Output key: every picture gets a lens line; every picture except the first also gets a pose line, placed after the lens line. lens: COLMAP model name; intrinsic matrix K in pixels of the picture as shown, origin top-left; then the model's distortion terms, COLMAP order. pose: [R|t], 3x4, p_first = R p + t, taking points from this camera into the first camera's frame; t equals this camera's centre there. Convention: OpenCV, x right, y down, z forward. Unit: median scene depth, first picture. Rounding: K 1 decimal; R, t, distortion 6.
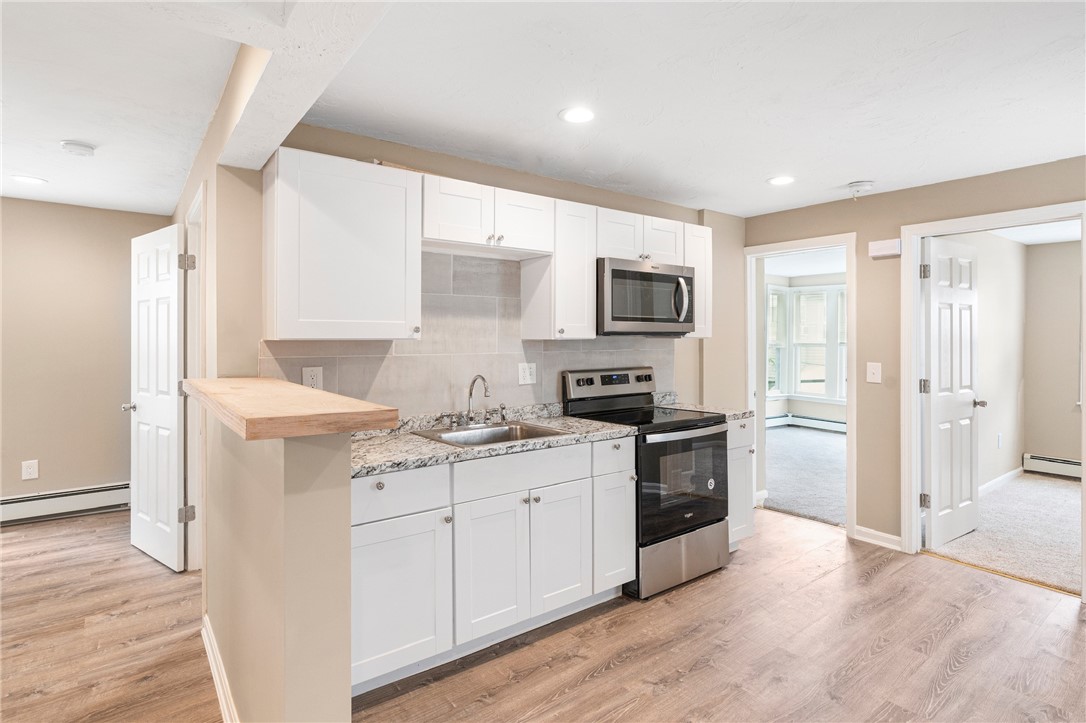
lens RADIAL K [[552.5, 0, 532.5], [0, 552.5, 338.5], [0, 0, 1]] dist [0.001341, -0.000024]
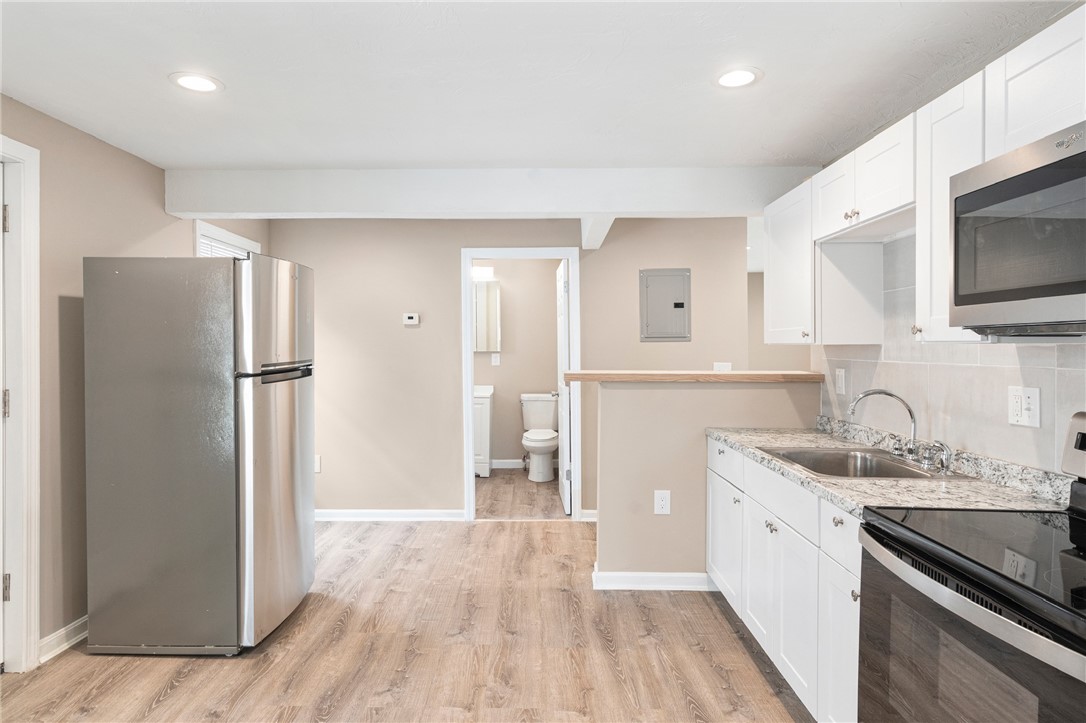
lens RADIAL K [[601.6, 0, 541.2], [0, 601.6, 357.1], [0, 0, 1]] dist [0.001332, 0.000511]
pose [[-0.595289, 0.013149, -0.803404, 1.057859], [-0.000327, 0.999862, 0.016606, 0.008061], [0.803512, 0.010148, -0.595203, 1.377877]]
